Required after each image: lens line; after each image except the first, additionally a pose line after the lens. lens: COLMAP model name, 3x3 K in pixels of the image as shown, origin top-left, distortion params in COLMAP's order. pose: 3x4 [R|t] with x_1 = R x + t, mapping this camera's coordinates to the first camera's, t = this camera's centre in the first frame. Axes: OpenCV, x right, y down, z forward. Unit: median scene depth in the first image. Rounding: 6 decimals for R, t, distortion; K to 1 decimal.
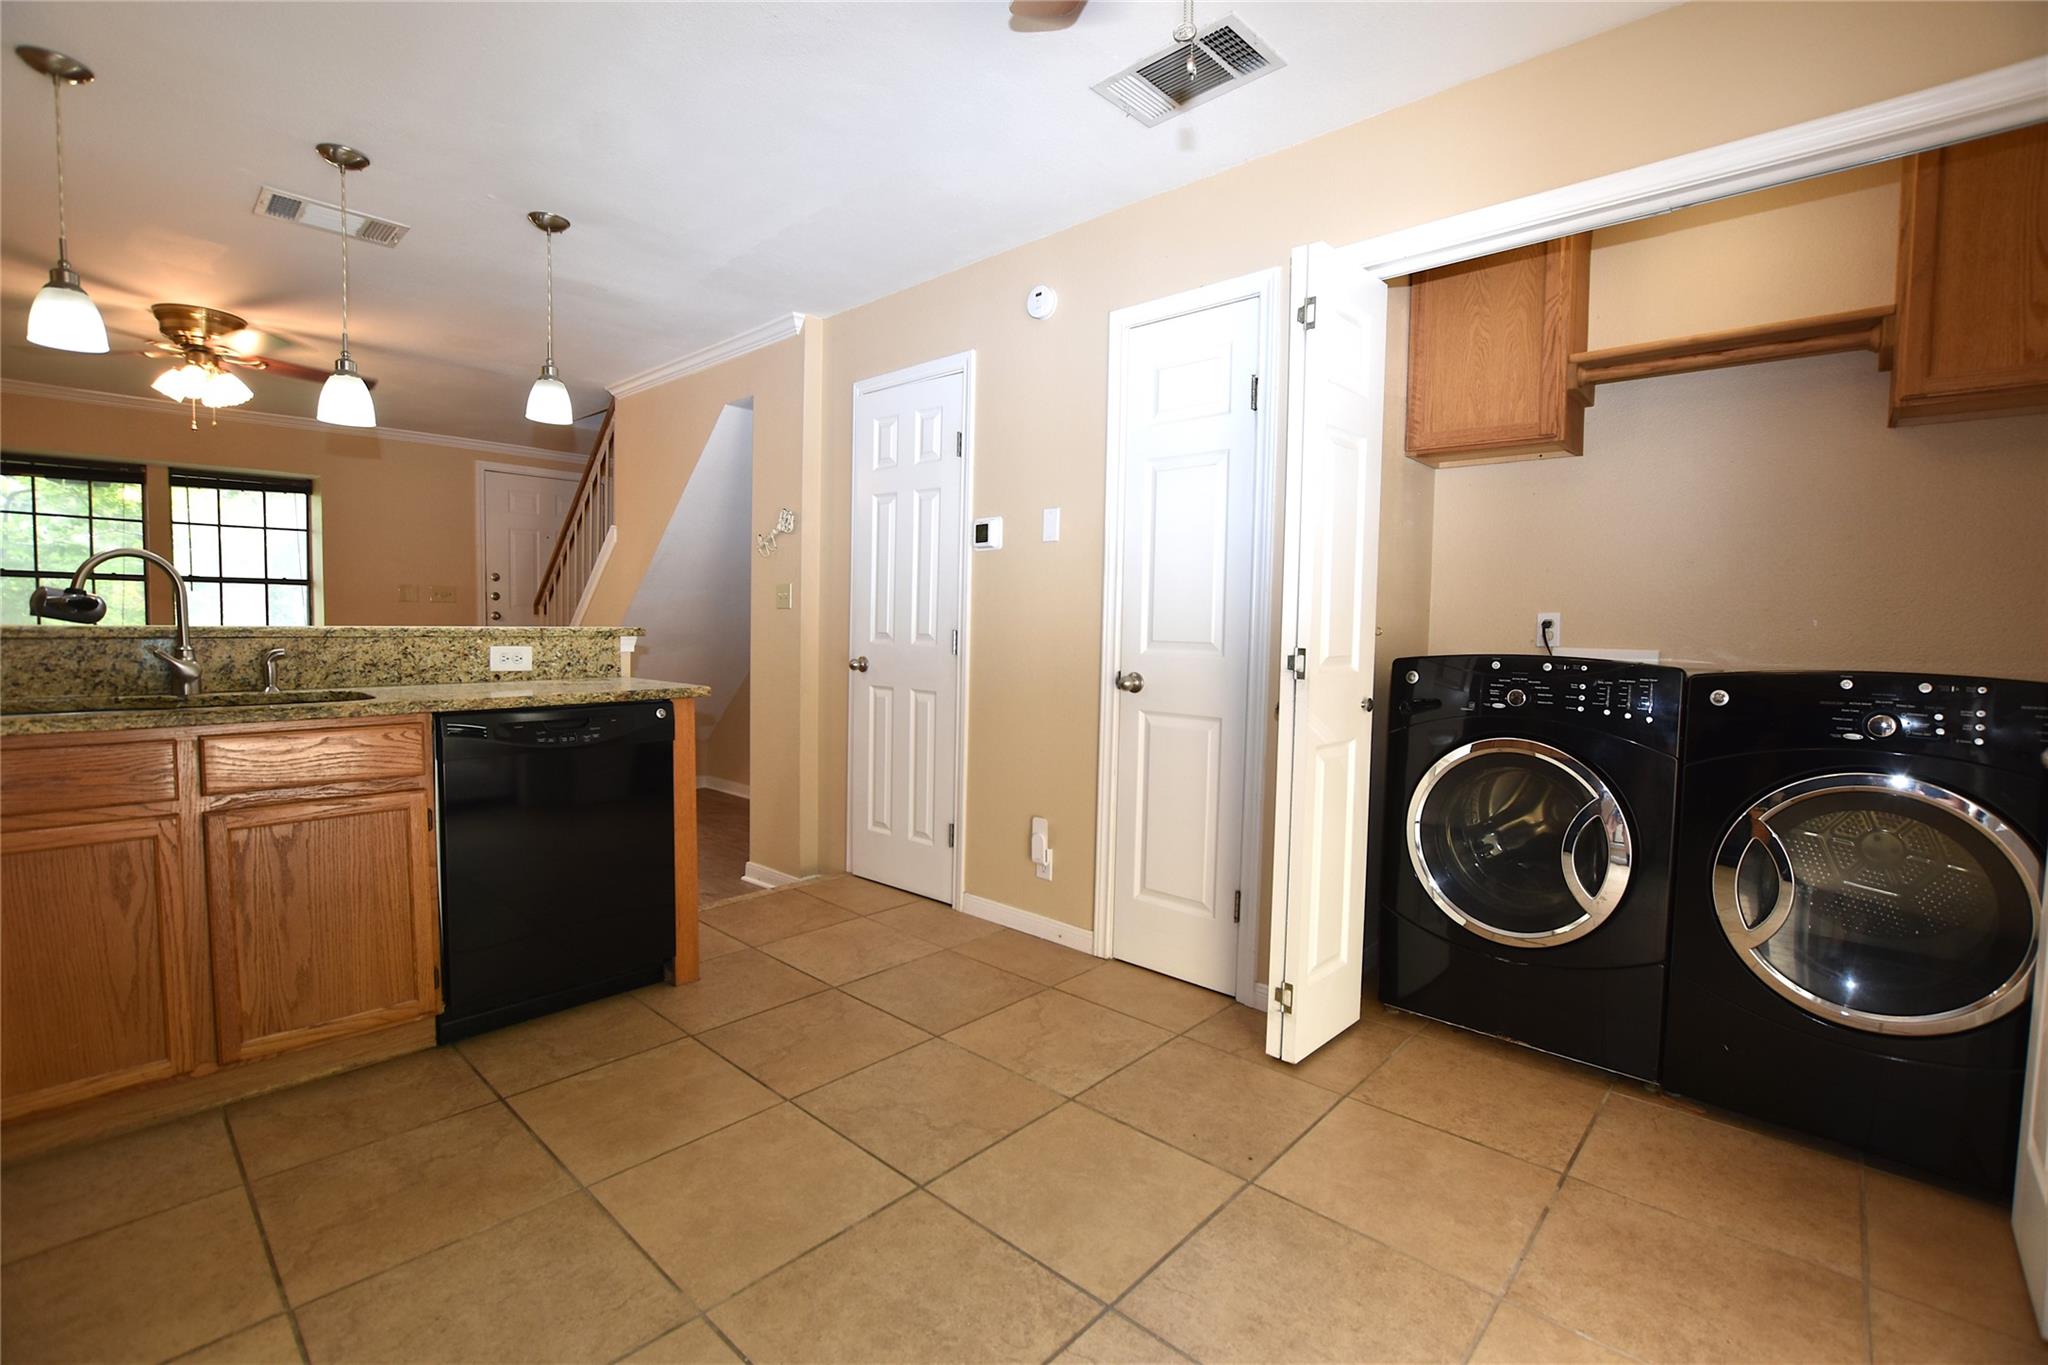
lens RADIAL K [[900.0, 0, 1020.7], [0, 900.0, 680.3], [0, 0, 1]] dist [-0.022076, 0.000233]
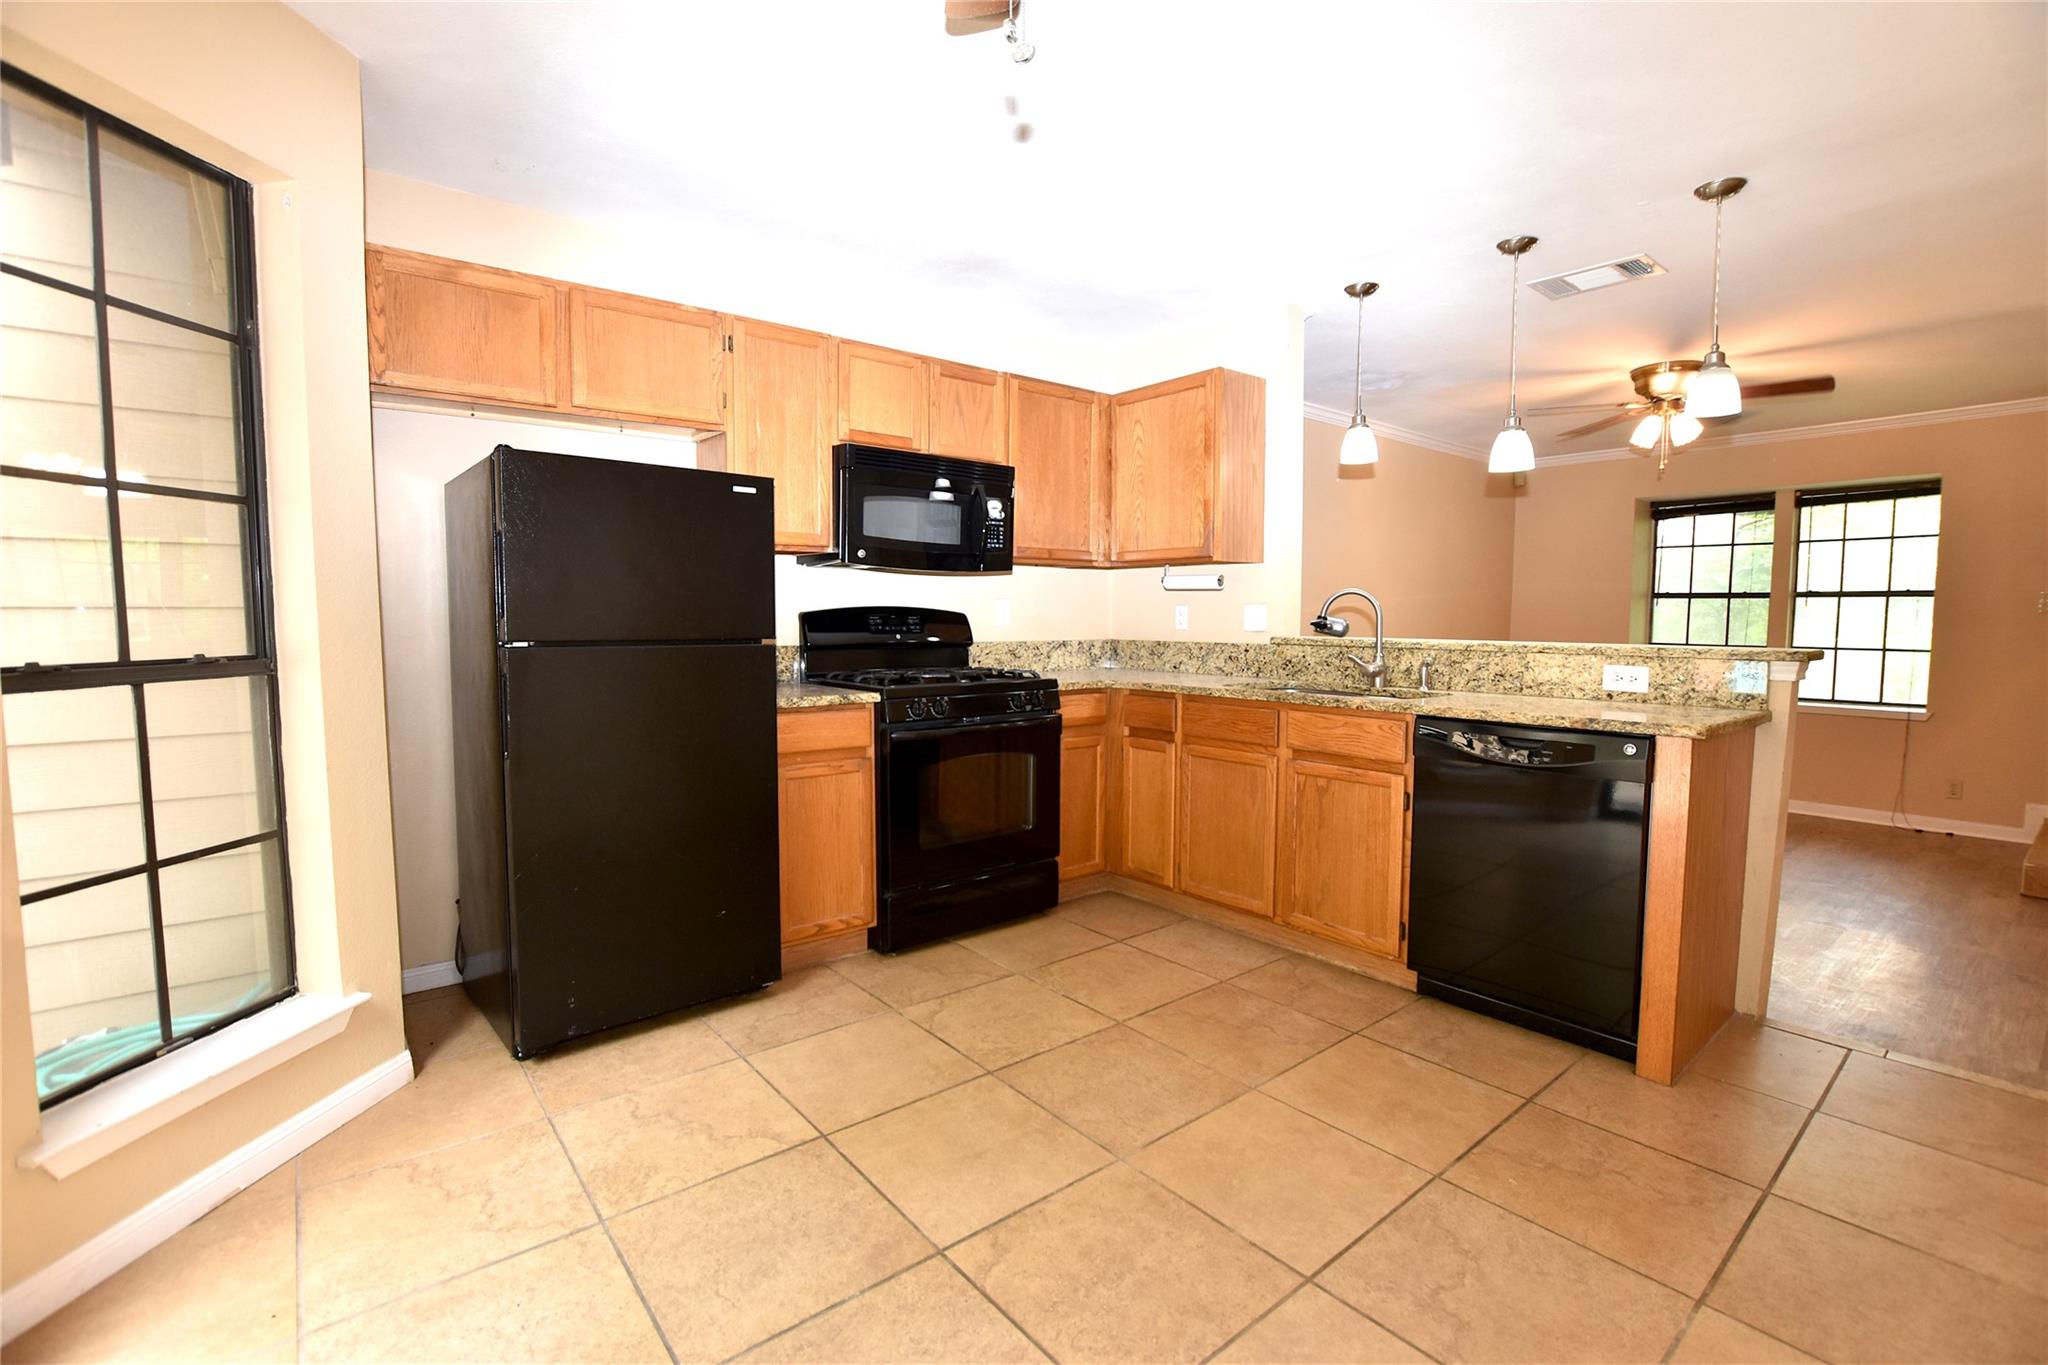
lens RADIAL K [[900.0, 0, 1021.7], [0, 900.0, 680.3], [0, 0, 1]] dist [-0.022076, 0.000233]
pose [[-0.131916, 0.056674, -0.989639, 0.547394], [-0.069530, 0.995376, 0.066271, -0.047611], [0.988819, 0.077552, -0.127366, 0.557009]]
